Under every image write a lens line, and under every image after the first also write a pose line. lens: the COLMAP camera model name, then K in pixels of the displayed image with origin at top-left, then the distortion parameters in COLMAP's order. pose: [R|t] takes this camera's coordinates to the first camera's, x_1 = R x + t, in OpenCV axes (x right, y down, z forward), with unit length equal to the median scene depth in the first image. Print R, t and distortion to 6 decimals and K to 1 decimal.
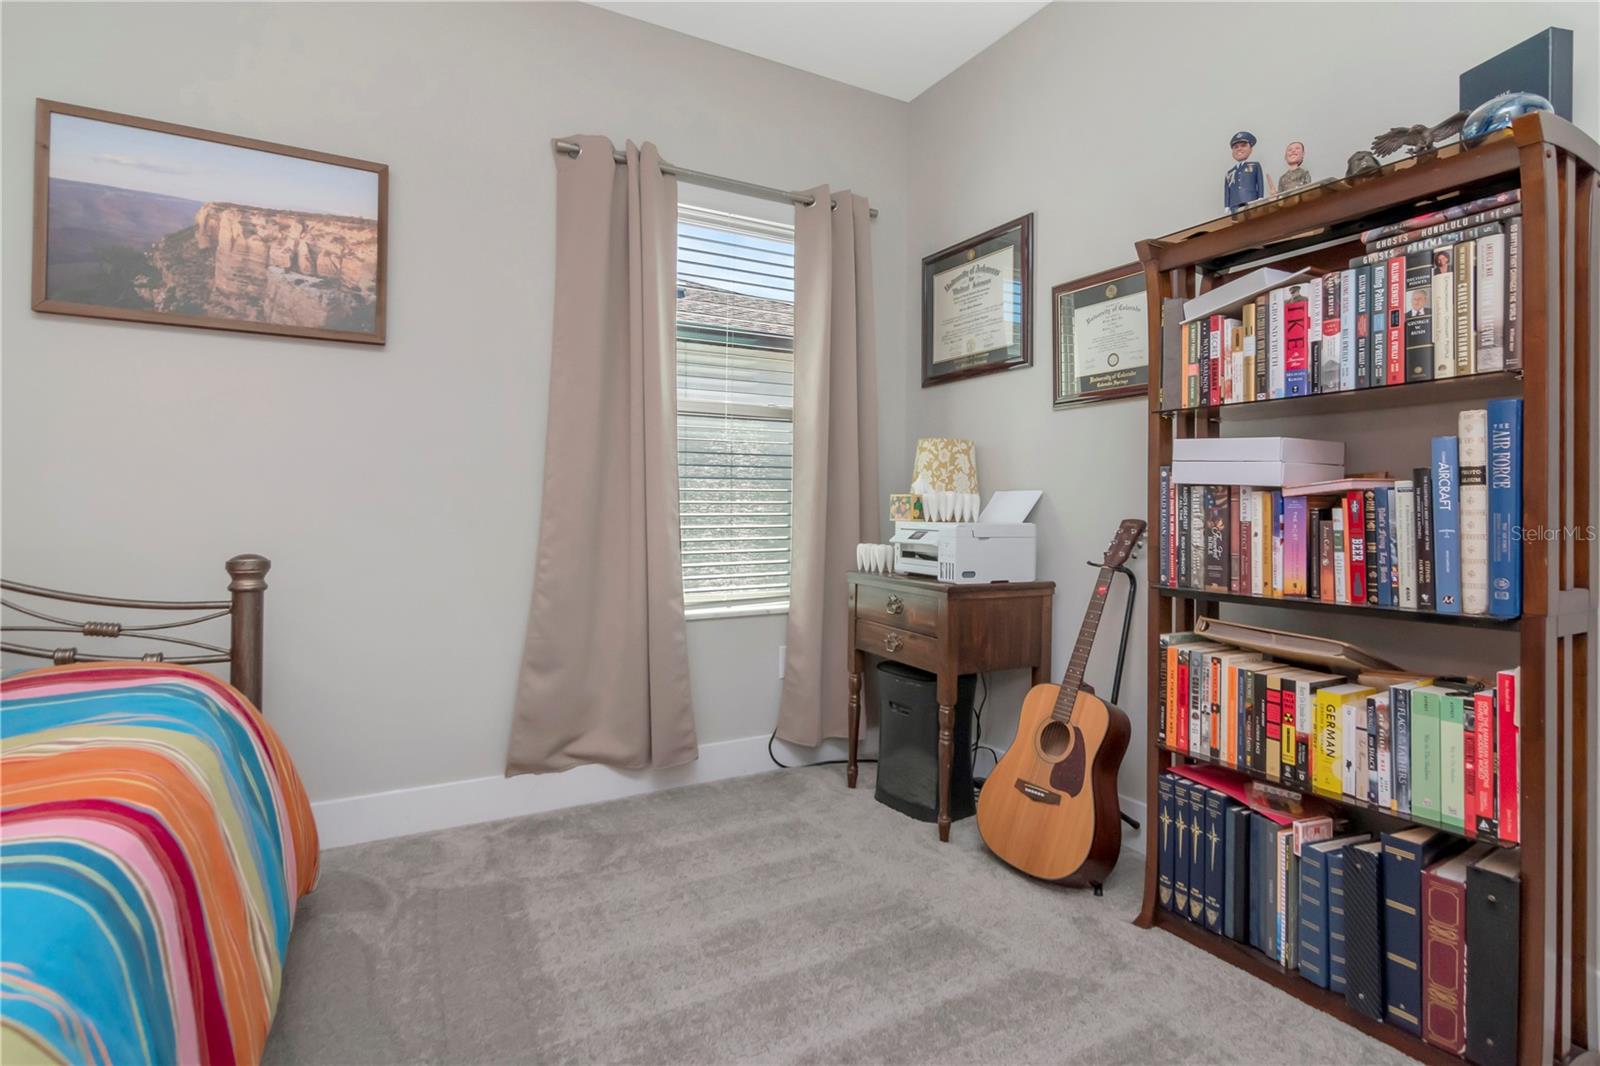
lens RADIAL K [[802.0, 0, 801.4], [0, 802.0, 504.4], [0, 0, 1]] dist [-0.000002, -0.011342]
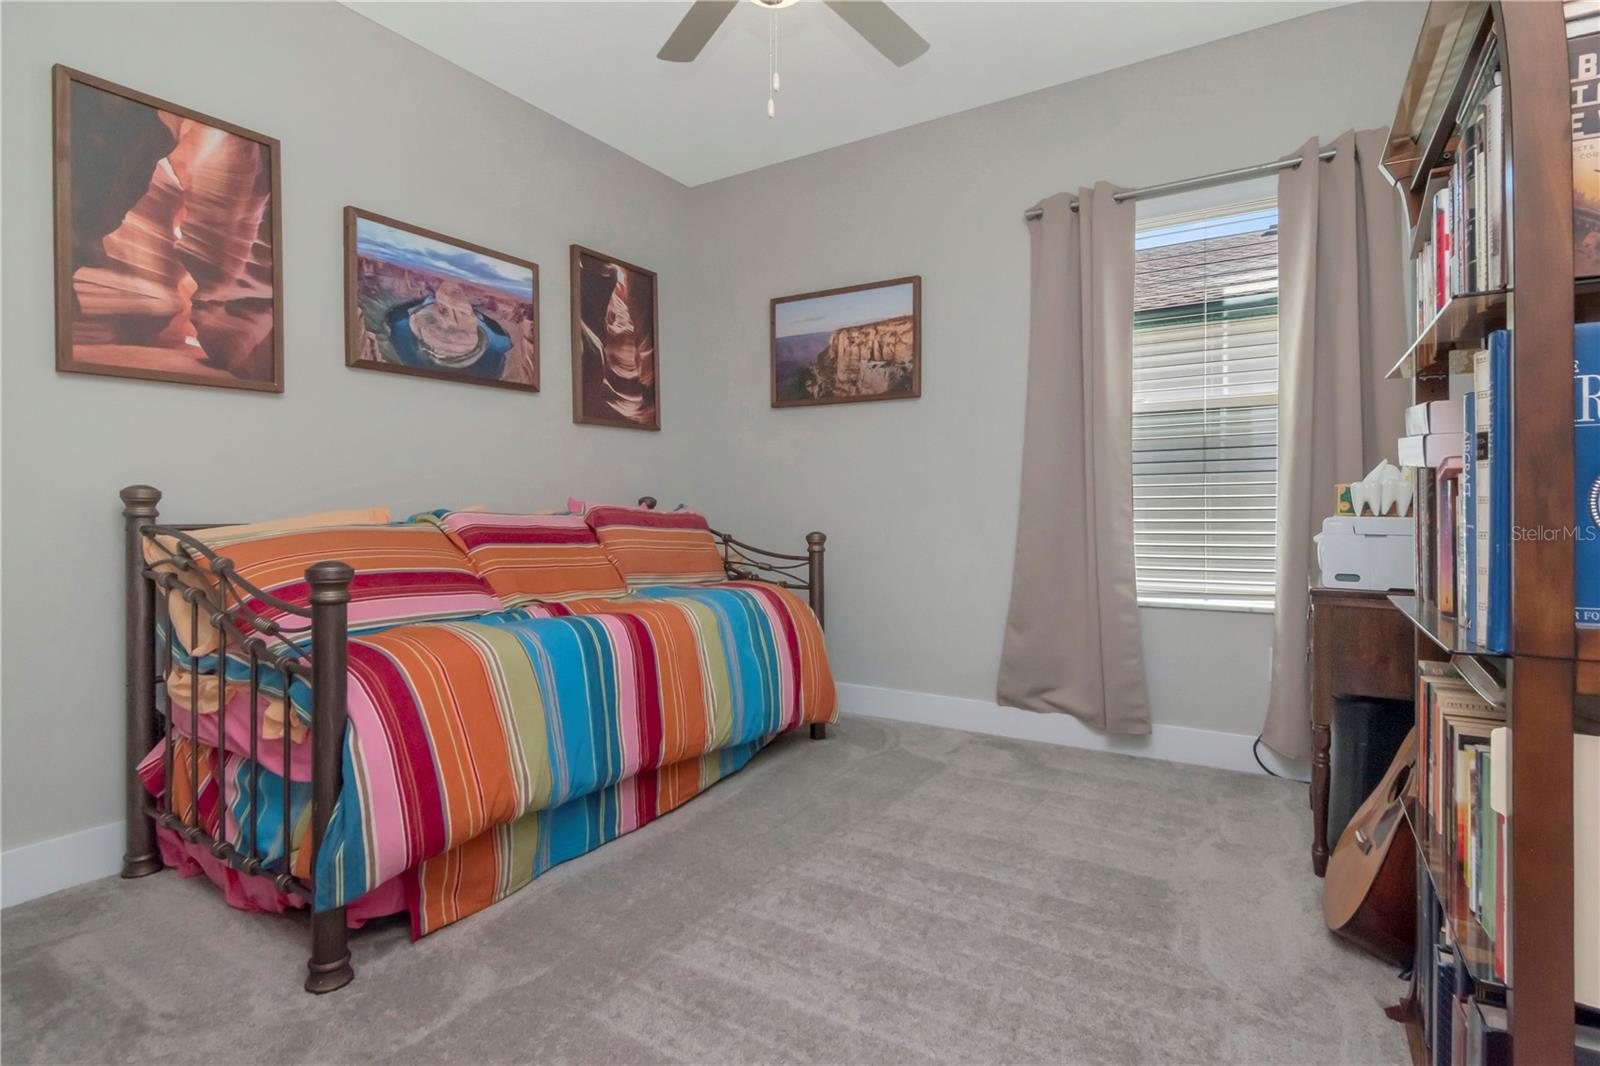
lens RADIAL K [[789.9, 0, 800.0], [0, 789.9, 533.0], [0, 0, 1]] dist [0.000072, -0.008114]
pose [[0.475712, 0.022322, -0.879318, 0.698777], [0.012128, 0.999416, 0.031932, 0.006587], [0.879517, -0.025855, 0.475164, 0.095413]]
